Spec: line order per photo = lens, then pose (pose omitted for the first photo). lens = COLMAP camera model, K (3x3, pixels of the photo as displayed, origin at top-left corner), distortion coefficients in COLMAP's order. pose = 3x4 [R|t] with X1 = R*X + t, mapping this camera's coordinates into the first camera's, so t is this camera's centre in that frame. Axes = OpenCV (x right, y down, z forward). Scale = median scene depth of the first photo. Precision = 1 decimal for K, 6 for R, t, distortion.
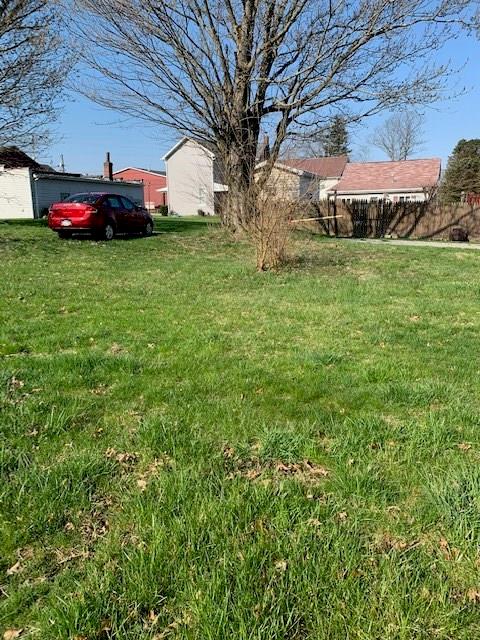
lens RADIAL K [[474.0, 0, 236.9], [0, 474.0, 317.5], [0, 0, 1]] dist [0.018417, -0.030461]
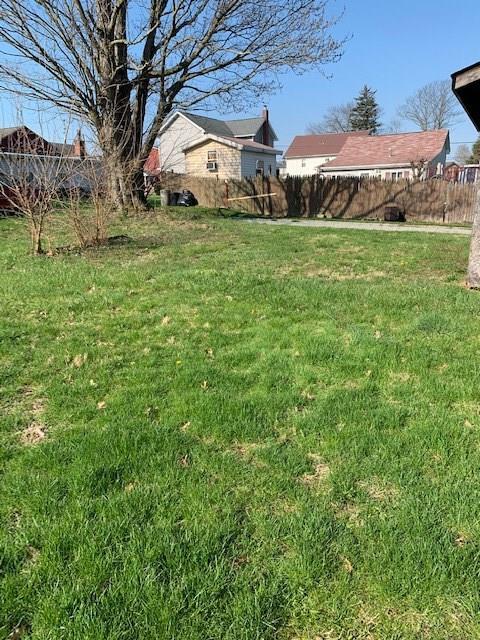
lens RADIAL K [[474.0, 0, 241.6], [0, 474.0, 323.4], [0, 0, 1]] dist [0.018417, -0.030461]
pose [[0.993707, 0.023102, -0.109604, 0.266572], [-0.017560, 0.998531, 0.051263, -0.008261], [0.110627, -0.049015, 0.992653, 0.067398]]
